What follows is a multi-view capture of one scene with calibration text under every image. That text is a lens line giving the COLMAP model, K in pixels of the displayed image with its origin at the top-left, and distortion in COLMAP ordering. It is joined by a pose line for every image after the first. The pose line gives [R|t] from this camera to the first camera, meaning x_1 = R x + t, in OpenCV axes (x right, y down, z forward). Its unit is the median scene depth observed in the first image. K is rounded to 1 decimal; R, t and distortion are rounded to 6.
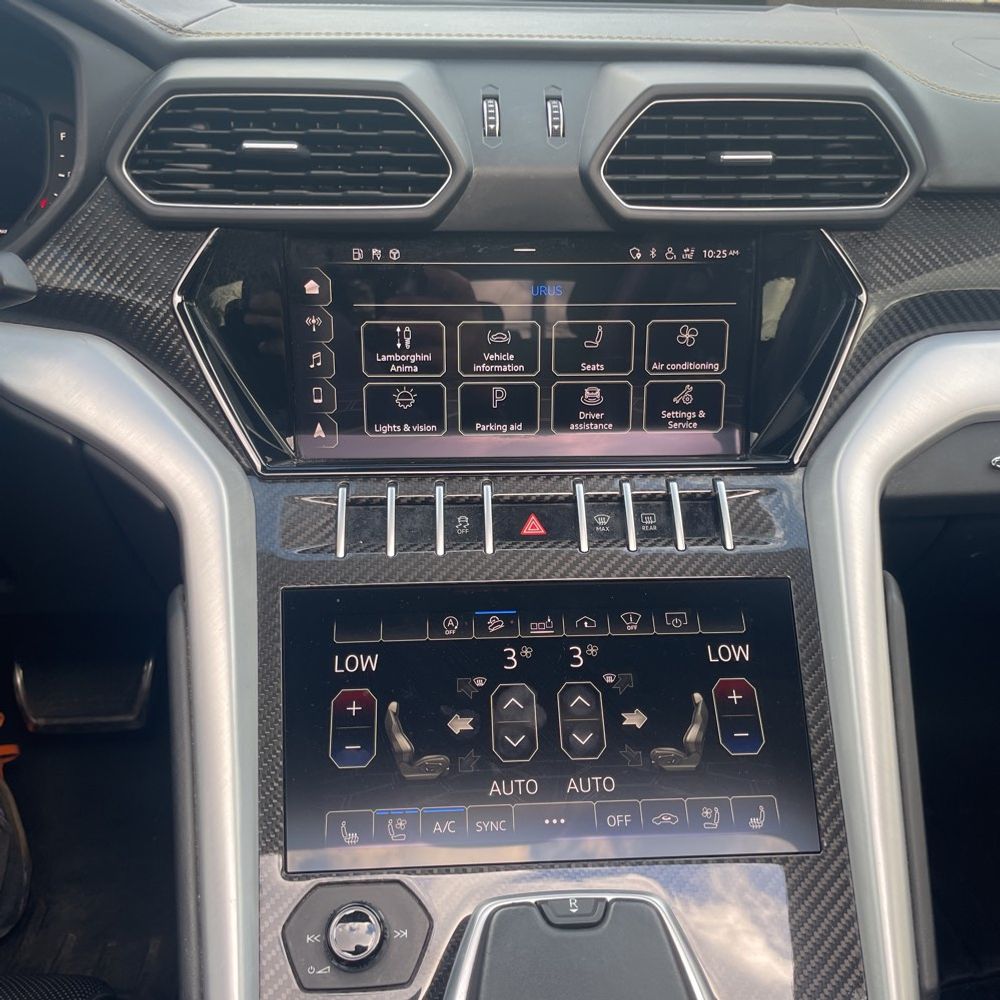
lens RADIAL K [[1027.1, 0, 502.8], [0, 1027.1, 498.6], [0, 0, 1]] dist [0.099063, -0.155158]
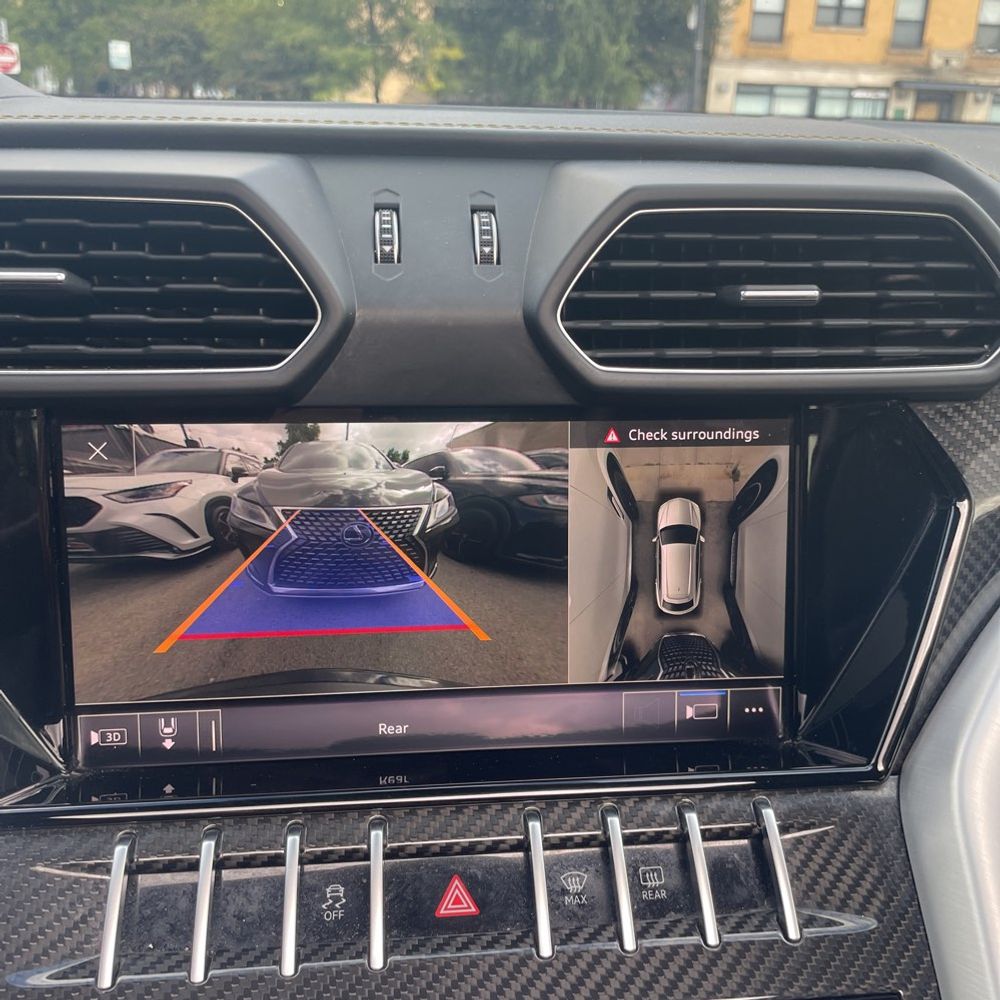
lens RADIAL K [[1039.6, 0, 501.1], [0, 1039.6, 494.1], [0, 0, 1]] dist [0.114556, -0.182075]
pose [[0.999086, -0.009968, 0.041556, 0.031864], [0.015571, 0.990483, -0.136752, -0.117390], [-0.039797, 0.137274, 0.989733, 0.374308]]
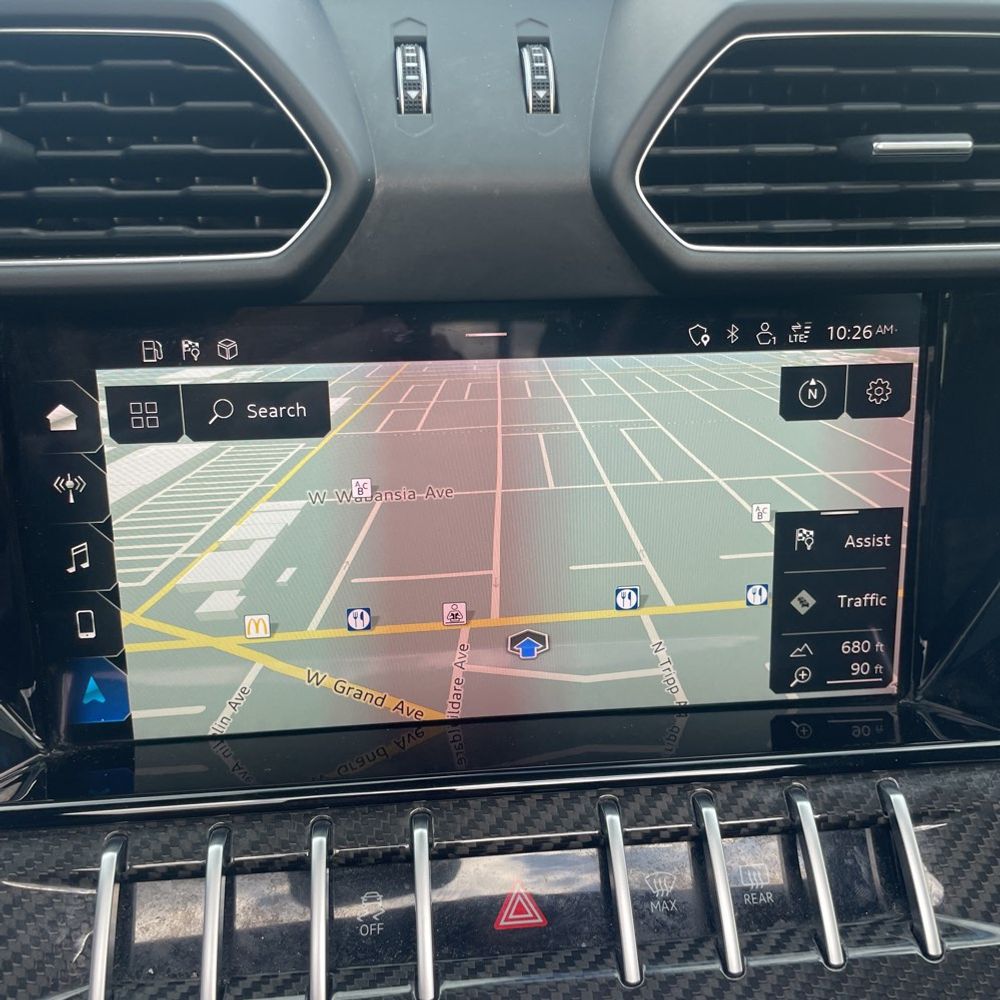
lens RADIAL K [[1027.1, 0, 502.8], [0, 1027.1, 498.6], [0, 0, 1]] dist [0.099063, -0.155158]
pose [[0.999206, -0.027435, 0.028886, 0.012872], [0.028335, 0.999111, -0.031219, -0.147617], [-0.028004, 0.032012, 0.999095, 0.506369]]
